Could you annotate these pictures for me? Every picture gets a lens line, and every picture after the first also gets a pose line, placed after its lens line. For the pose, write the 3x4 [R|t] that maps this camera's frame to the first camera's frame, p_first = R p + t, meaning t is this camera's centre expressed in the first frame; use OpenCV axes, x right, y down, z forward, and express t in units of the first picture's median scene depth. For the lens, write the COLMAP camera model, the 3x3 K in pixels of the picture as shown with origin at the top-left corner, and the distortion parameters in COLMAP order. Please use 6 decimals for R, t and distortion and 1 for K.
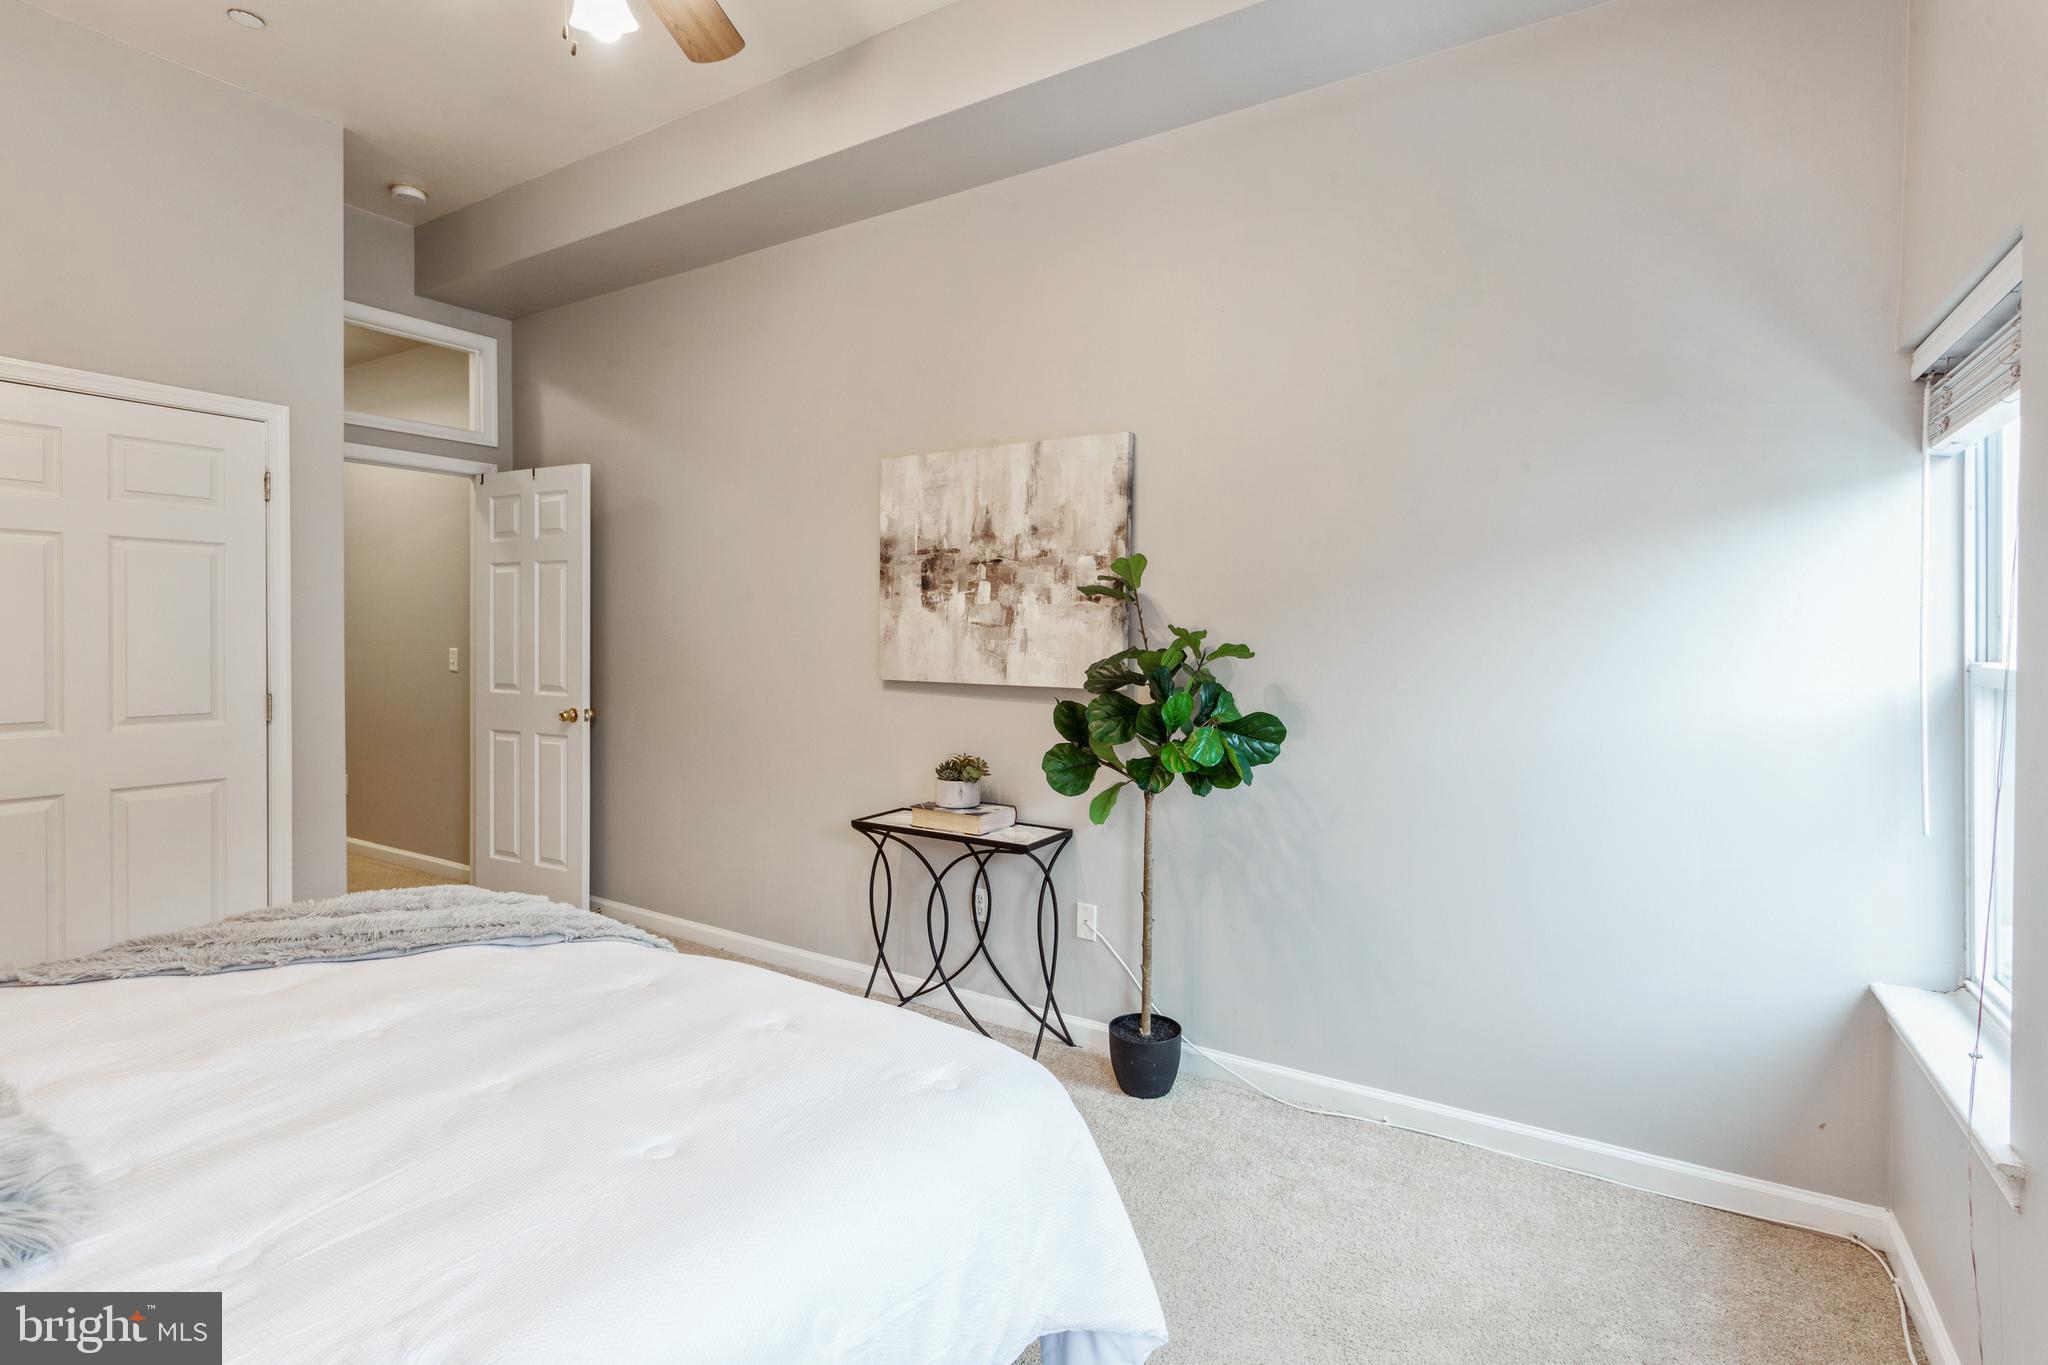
lens RADIAL K [[997.5, 0, 1020.3], [0, 997.5, 644.5], [0, 0, 1]] dist [0.004680, 0.001264]
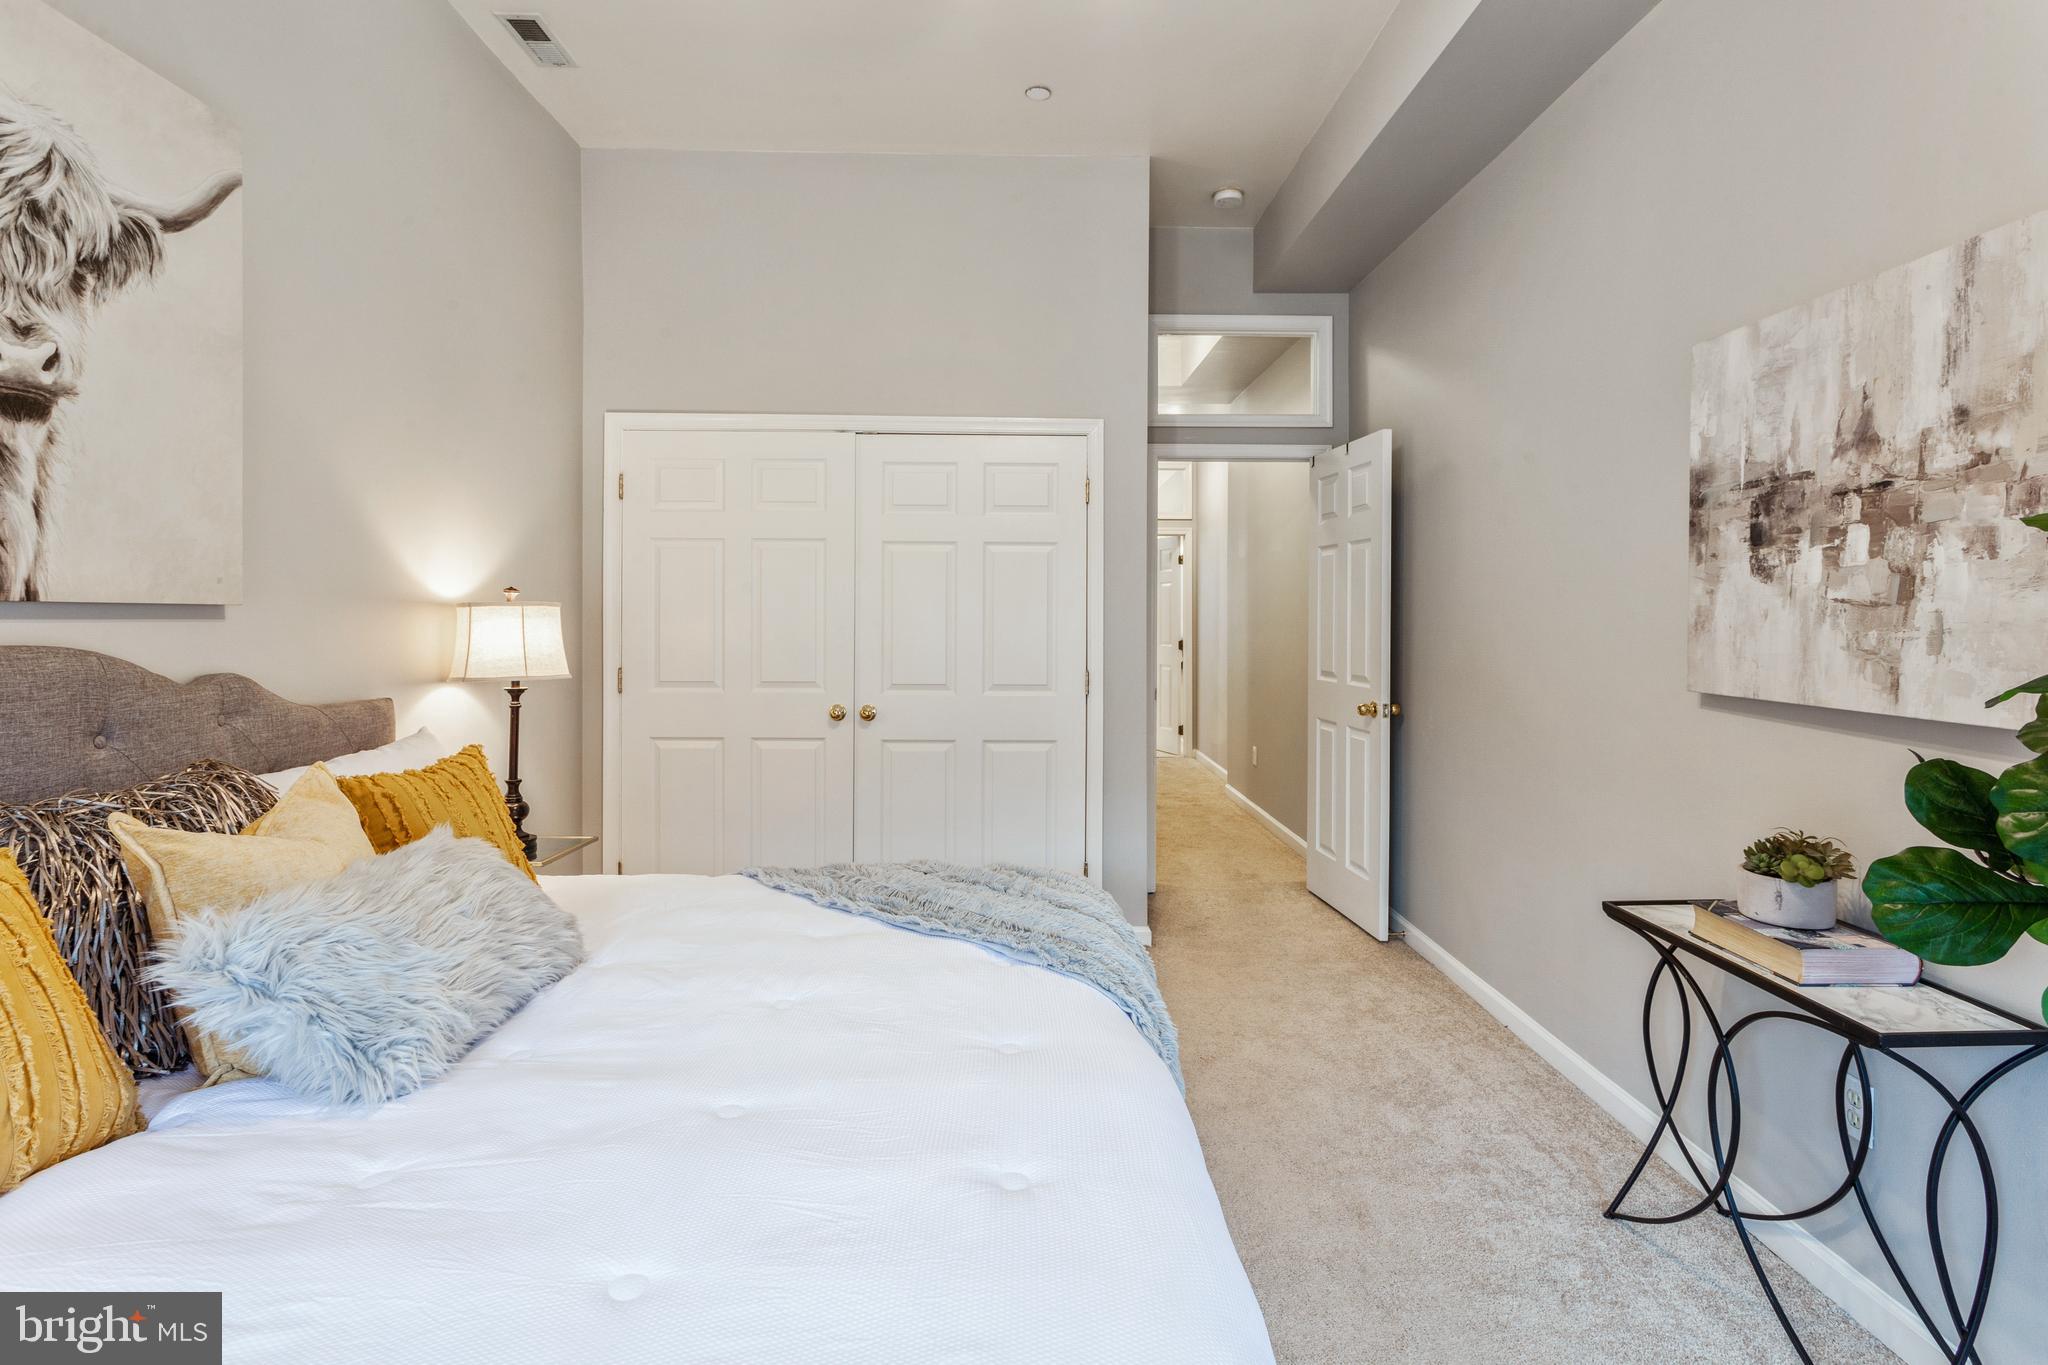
lens RADIAL K [[996.2, 0, 1015.4], [0, 996.2, 627.1], [0, 0, 1]] dist [0.002607, 0.000761]
pose [[0.551532, 0.007244, -0.834122, 0.169684], [-0.010664, 0.999942, 0.001633, -0.002591], [0.834086, 0.007994, 0.551577, 0.312602]]
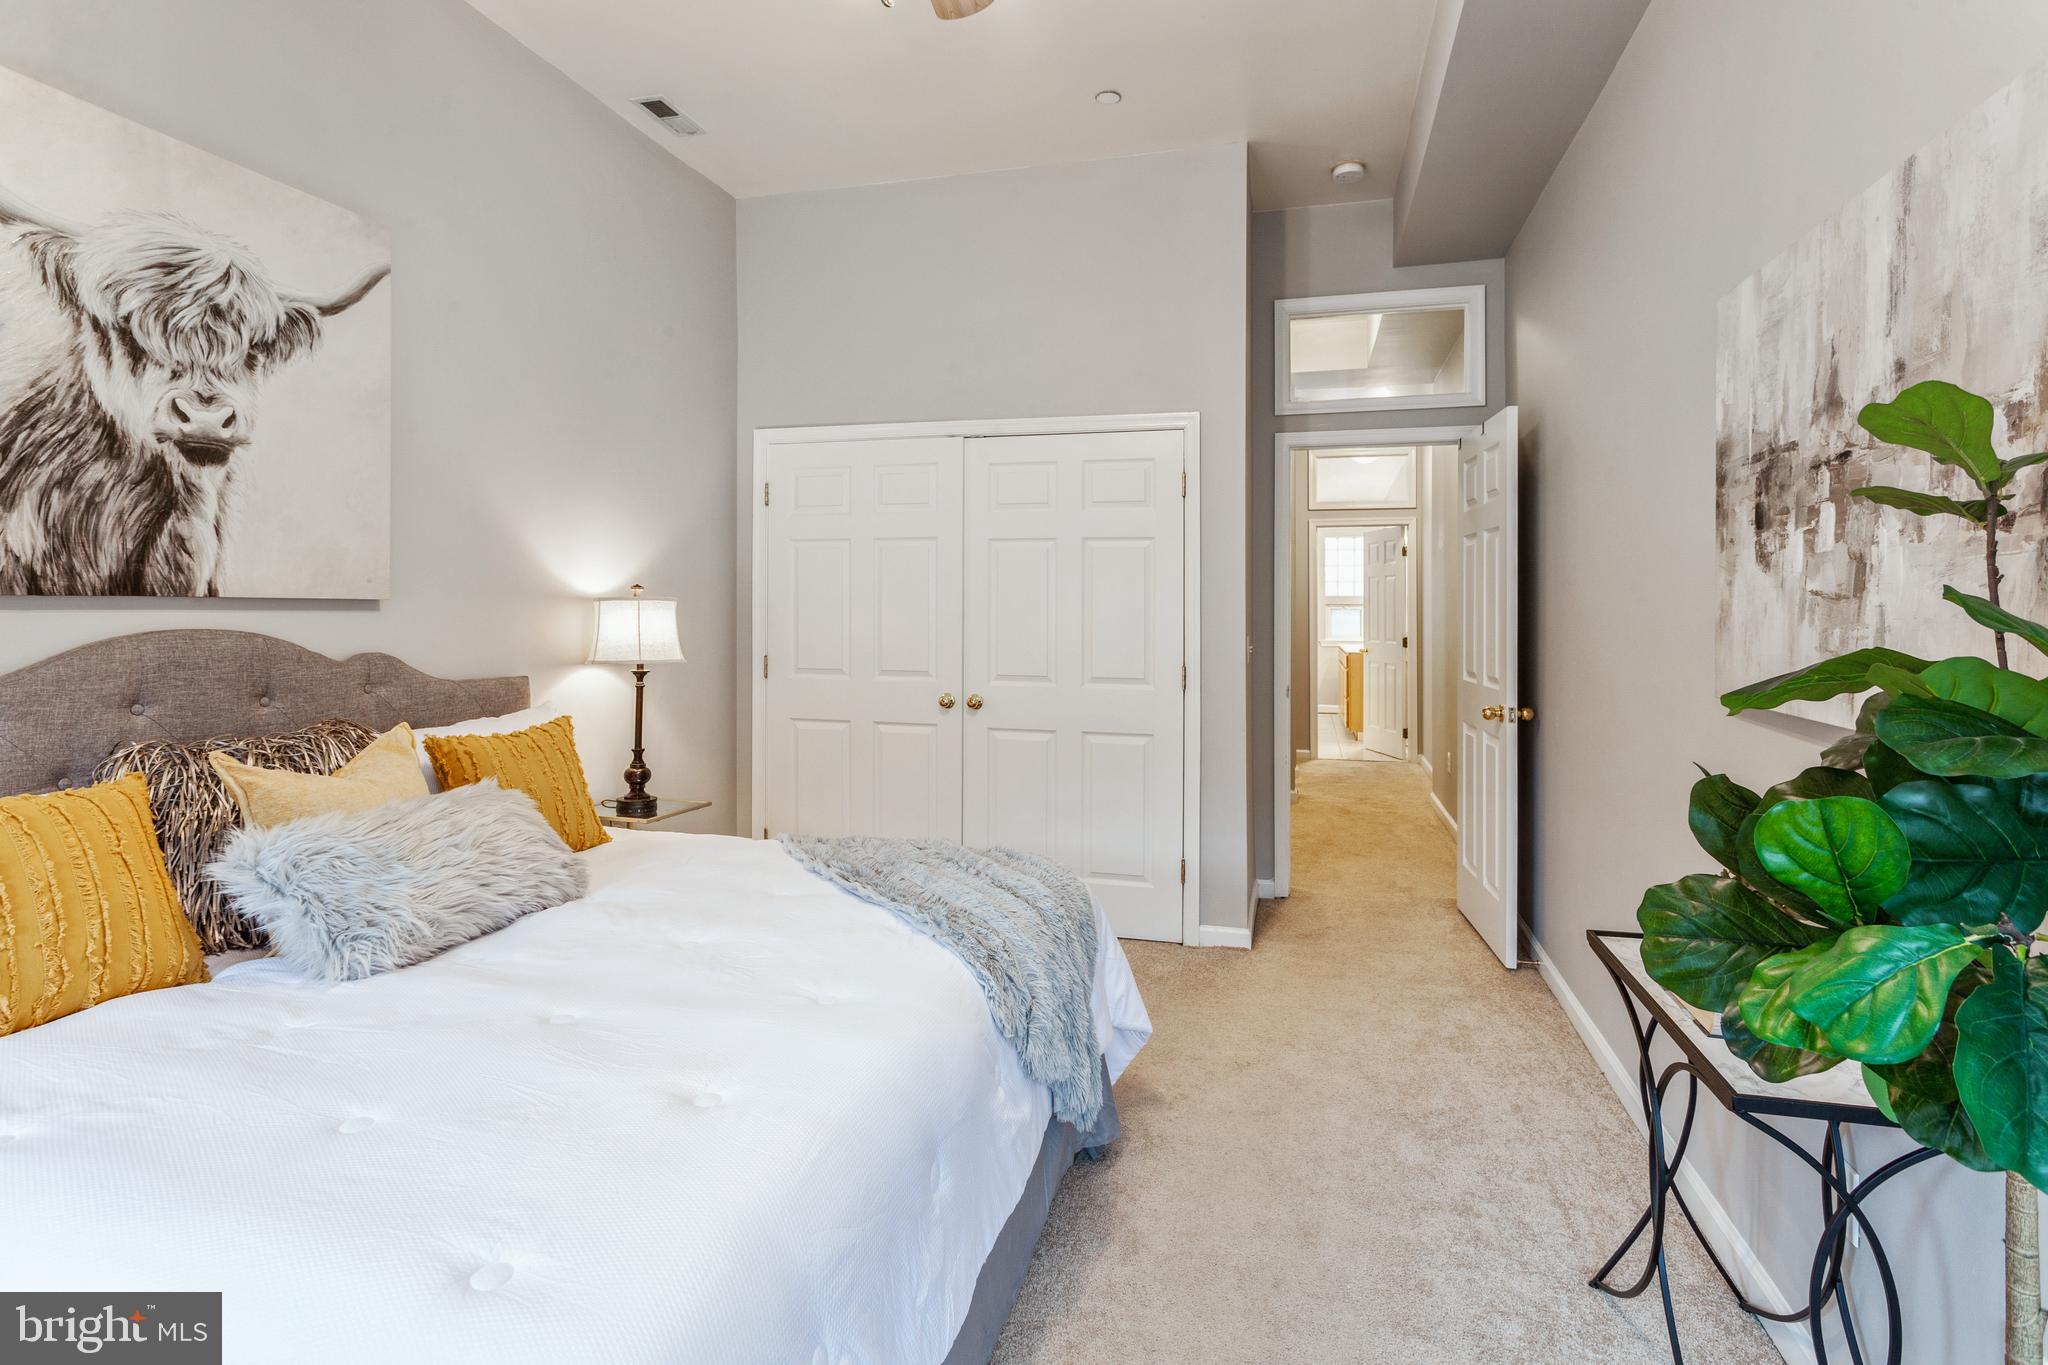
lens RADIAL K [[999.0, 0, 1021.9], [0, 999.0, 615.1], [0, 0, 1]] dist [0.002656, 0.001804]
pose [[0.296136, 0.002999, -0.955141, 0.303624], [-0.015246, 0.999883, -0.001588, -0.004342], [0.955024, 0.015033, 0.296147, 0.508980]]
